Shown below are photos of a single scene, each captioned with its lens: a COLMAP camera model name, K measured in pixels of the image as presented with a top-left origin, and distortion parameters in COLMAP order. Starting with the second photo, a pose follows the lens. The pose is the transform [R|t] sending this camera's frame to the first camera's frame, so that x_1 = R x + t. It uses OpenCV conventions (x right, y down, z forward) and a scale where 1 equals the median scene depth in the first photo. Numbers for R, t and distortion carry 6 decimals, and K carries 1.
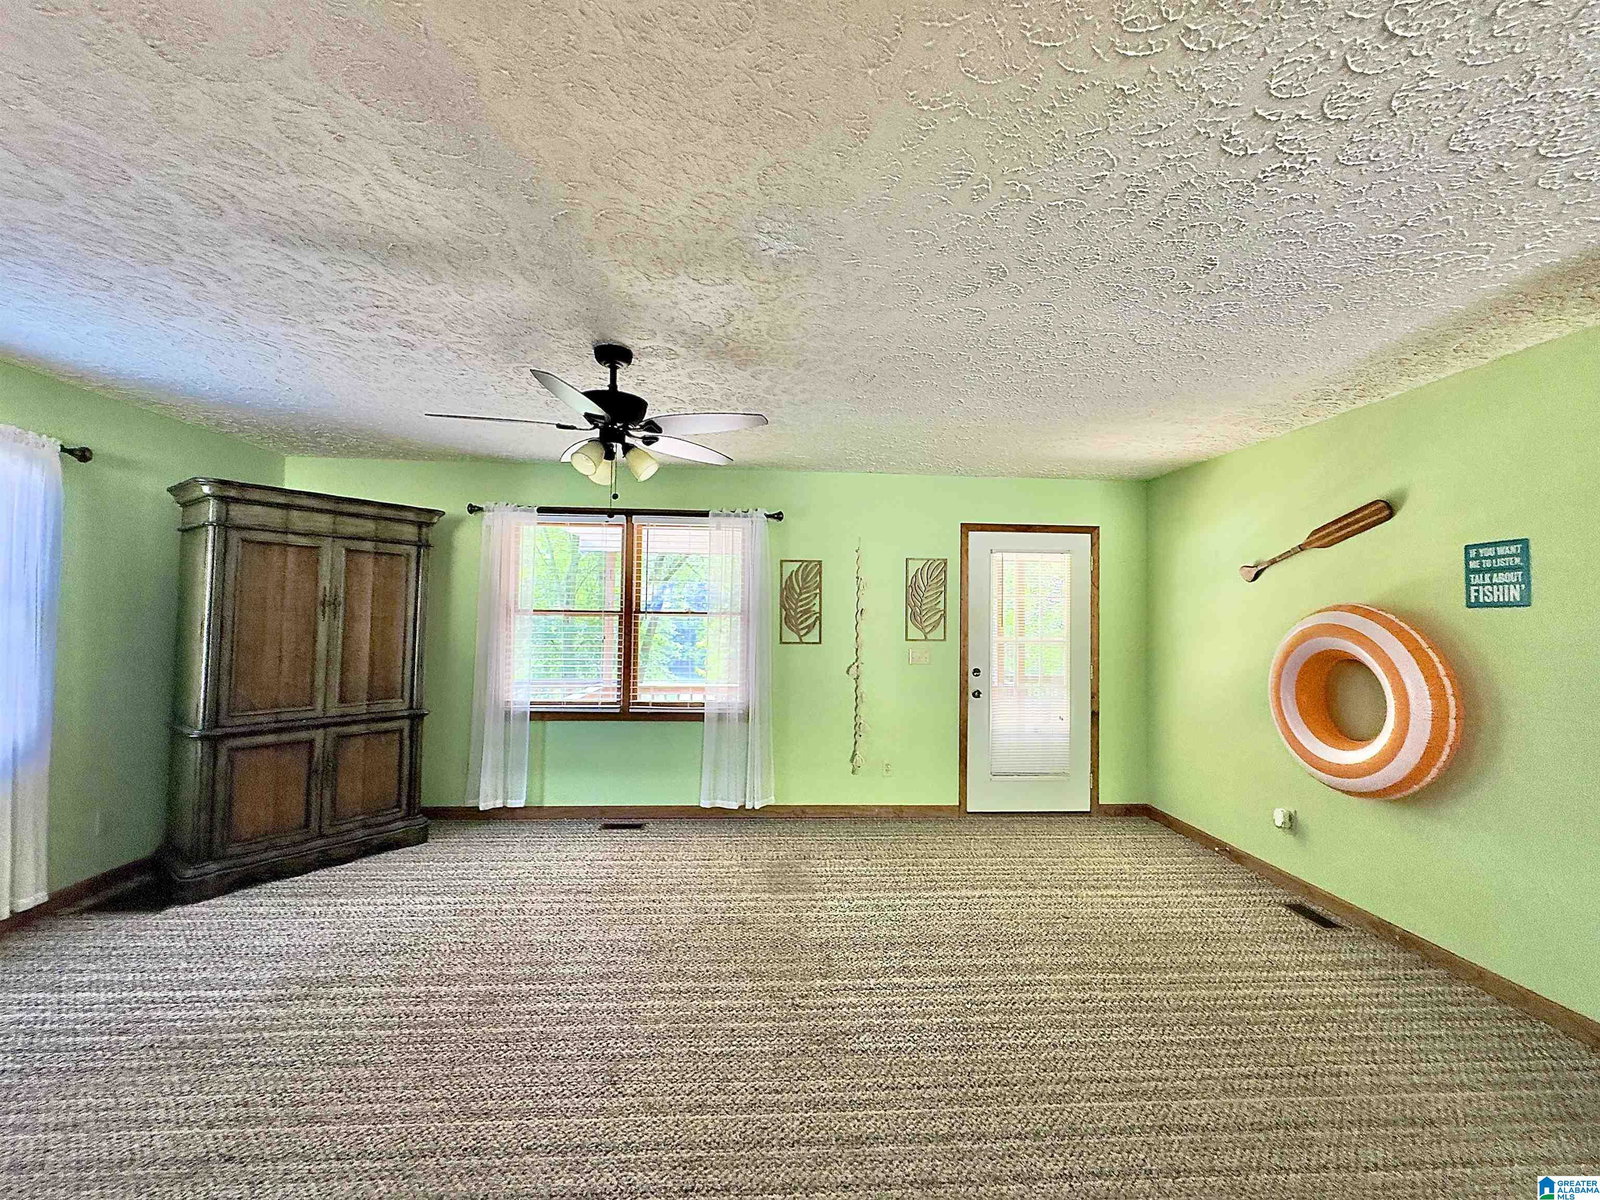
lens RADIAL K [[638.7, 0, 795.6], [0, 638.7, 596.1], [0, 0, 1]] dist [0.000310, -0.000027]
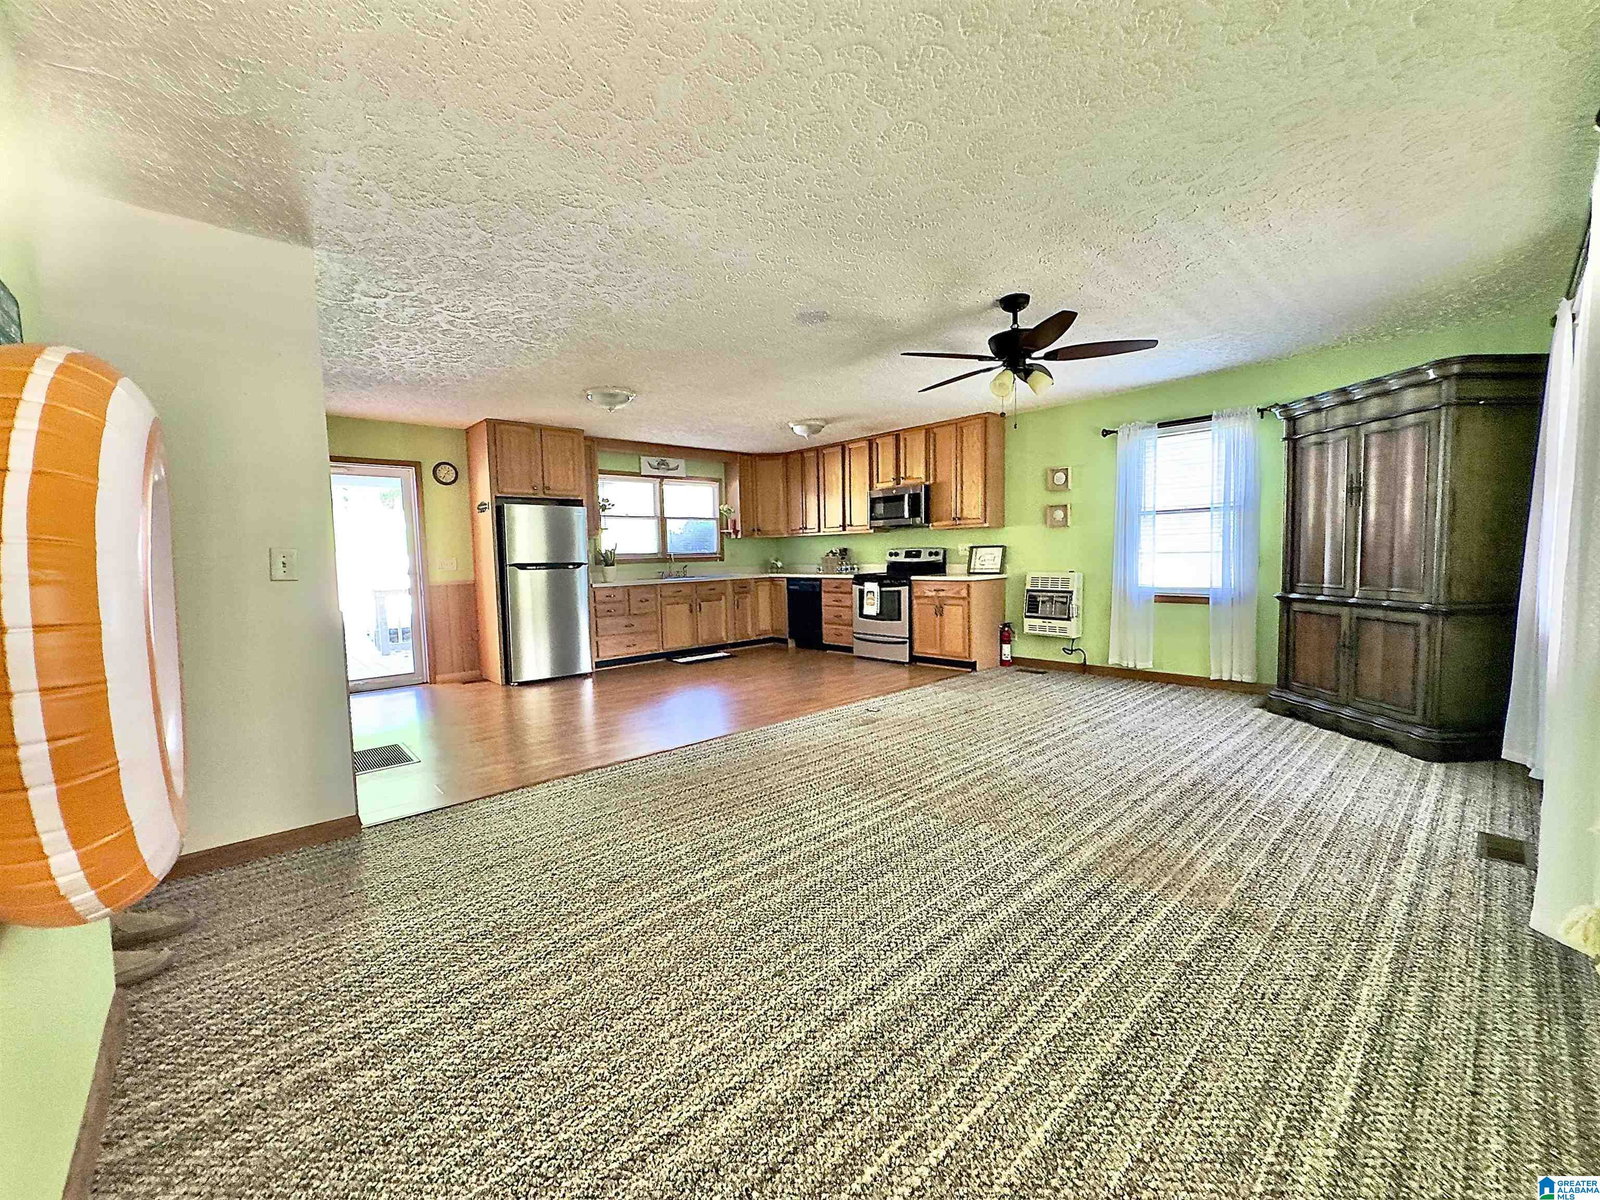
lens RADIAL K [[638.7, 0, 800.0], [0, 638.7, 599.6], [0, 0, 1]] dist [0.000310, -0.000027]
pose [[-0.777351, 0.050459, -0.627040, 0.653864], [0.036867, 0.998719, 0.034664, 0.124660], [0.627986, 0.003829, -0.778215, 1.265781]]
